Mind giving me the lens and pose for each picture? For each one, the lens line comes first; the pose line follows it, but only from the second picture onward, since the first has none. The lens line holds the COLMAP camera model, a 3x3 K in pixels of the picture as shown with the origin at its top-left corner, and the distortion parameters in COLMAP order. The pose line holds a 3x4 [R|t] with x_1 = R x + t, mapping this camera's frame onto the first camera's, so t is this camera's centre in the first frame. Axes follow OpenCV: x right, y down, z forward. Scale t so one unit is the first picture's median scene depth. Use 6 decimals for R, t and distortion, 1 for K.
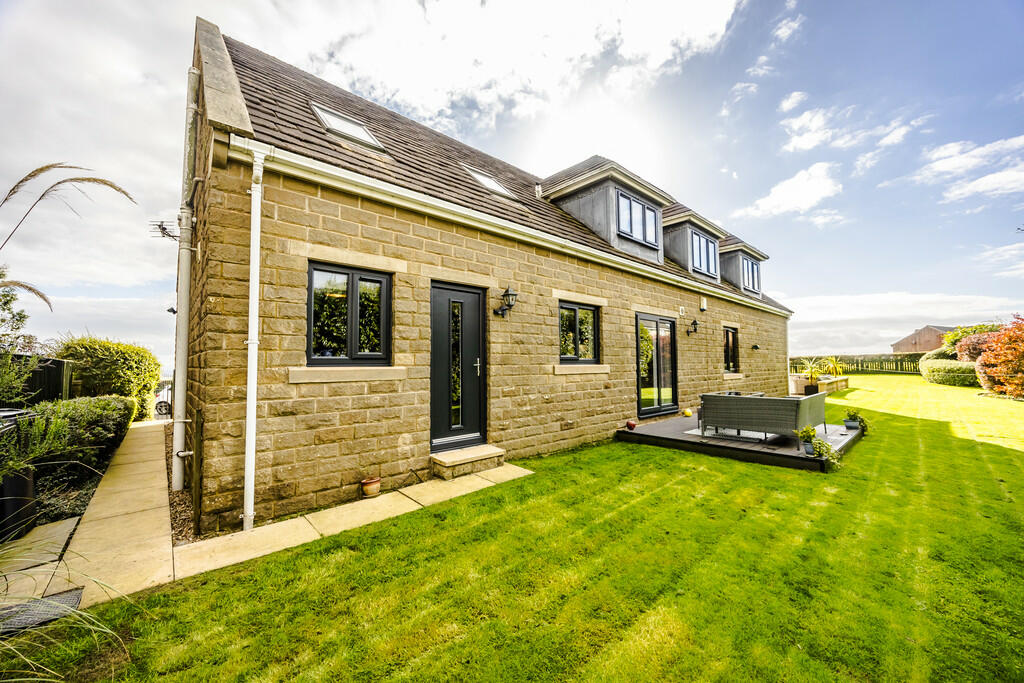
lens RADIAL K [[388.5, 0, 512.0], [0, 388.5, 341.5], [0, 0, 1]] dist [-0.000020, 0.000000]
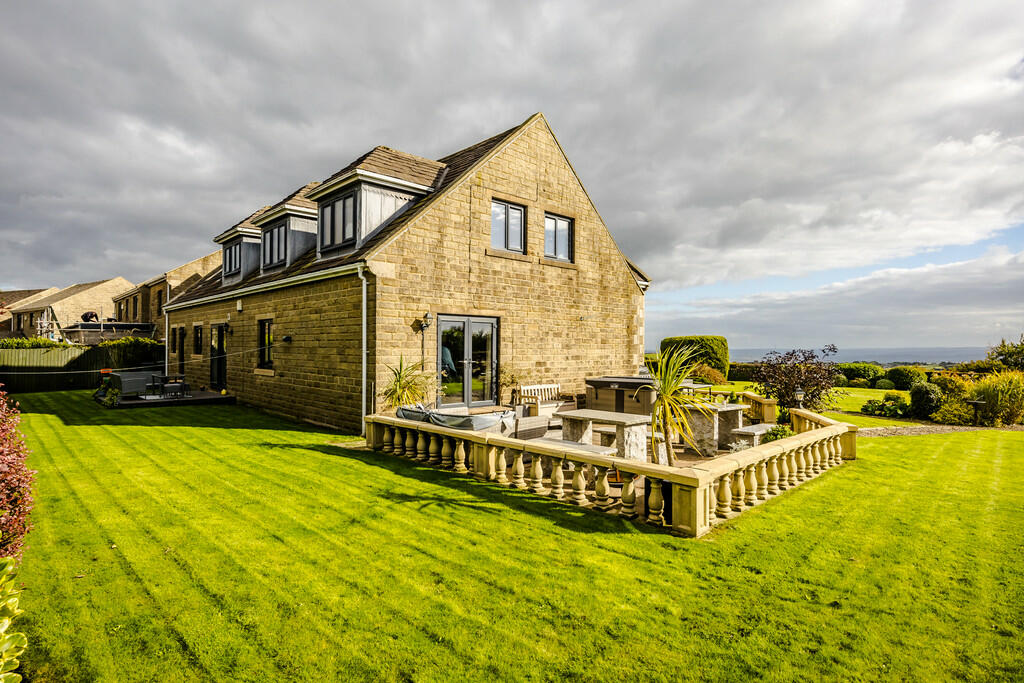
lens RADIAL K [[529.8, 0, 512.0], [0, 529.8, 341.5], [0, 0, 1]] dist [-0.002114, -0.001333]
pose [[0.033452, -0.001238, -0.999440, 1.515016], [0.057255, 0.998359, 0.000680, 0.039742], [0.997799, -0.057246, 0.033468, 1.264452]]
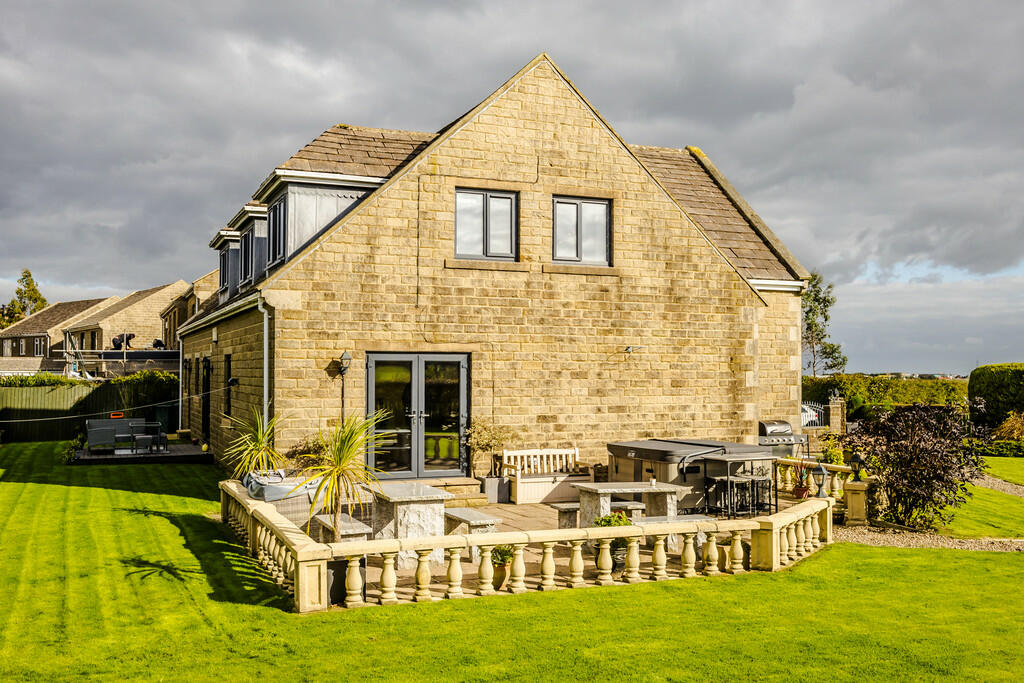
lens RADIAL K [[958.1, 0, 512.0], [0, 958.1, 341.5], [0, 0, 1]] dist [-0.004059, 0.008227]
pose [[-0.321665, -0.019936, -0.946644, 1.698140], [0.059844, 0.997351, -0.041338, 0.035234], [0.944961, -0.069948, -0.319620, 1.697065]]
